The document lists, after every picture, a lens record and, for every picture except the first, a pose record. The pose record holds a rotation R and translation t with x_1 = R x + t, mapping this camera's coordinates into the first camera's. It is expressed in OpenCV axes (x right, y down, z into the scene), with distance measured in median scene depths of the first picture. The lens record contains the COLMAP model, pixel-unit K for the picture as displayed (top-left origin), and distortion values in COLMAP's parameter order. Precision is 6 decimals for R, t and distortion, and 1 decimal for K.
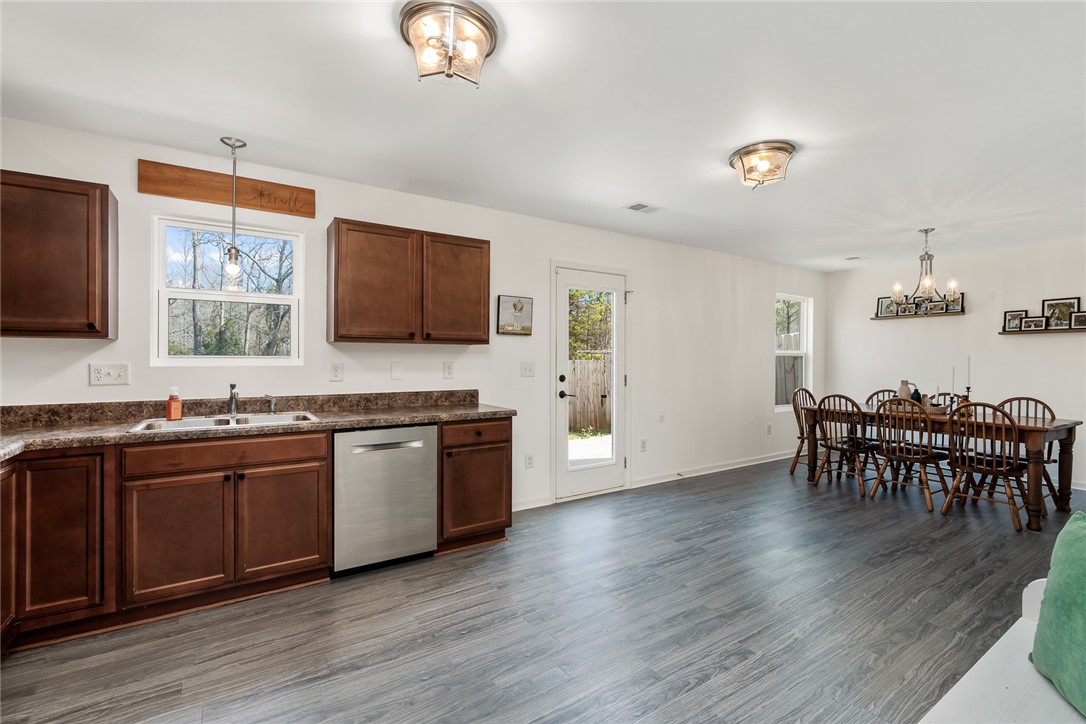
lens RADIAL K [[486.6, 0, 543.6], [0, 486.6, 360.9], [0, 0, 1]] dist [-0.003580, 0.001115]
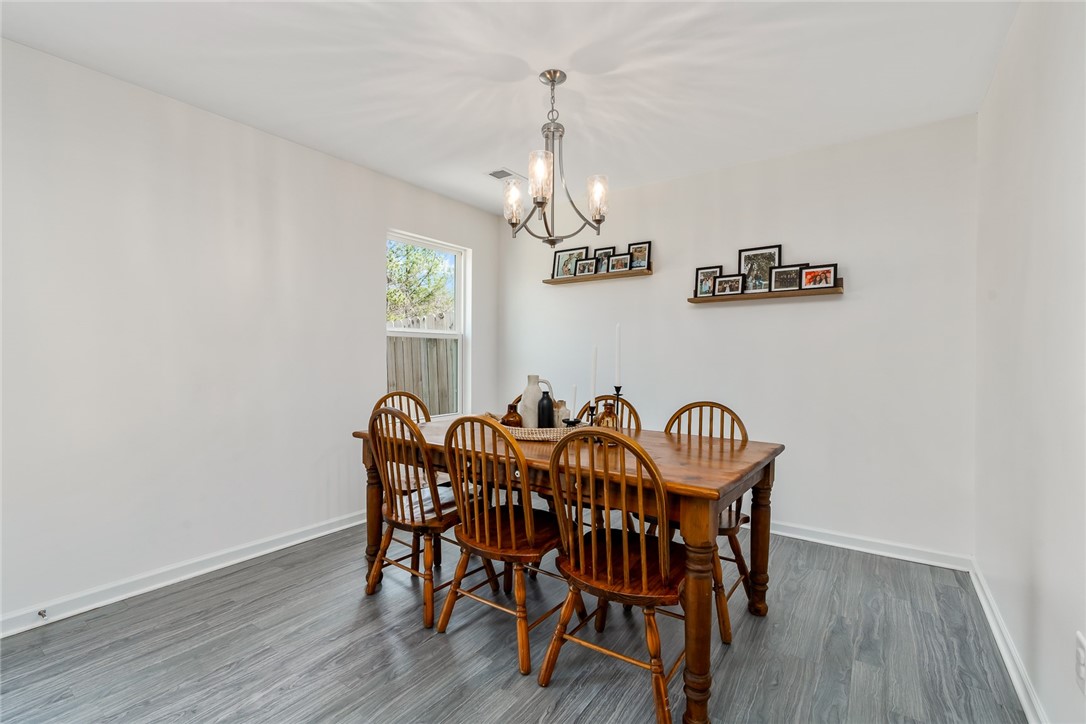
lens RADIAL K [[486.6, 0, 545.6], [0, 486.6, 363.8], [0, 0, 1]] dist [-0.003580, 0.001115]
pose [[0.926998, -0.011005, 0.374905, 0.536083], [0.005749, 0.999869, 0.015135, 0.018525], [-0.375022, -0.011875, 0.926940, 0.484912]]
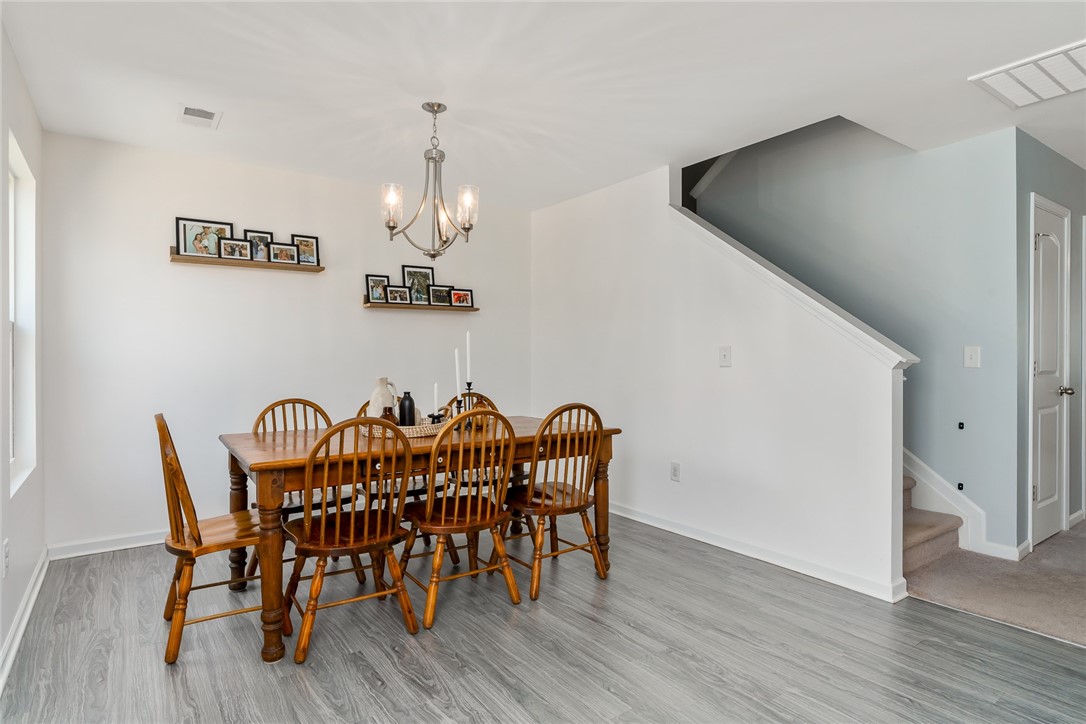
lens RADIAL K [[595.2, 0, 547.5], [0, 595.2, 355.0], [0, 0, 1]] dist [0.000865, 0.000033]
pose [[-0.042922, -0.004727, 0.999067, 0.082694], [0.005511, 0.999972, 0.004968, 0.012617], [-0.999063, 0.005719, -0.042894, 0.819321]]
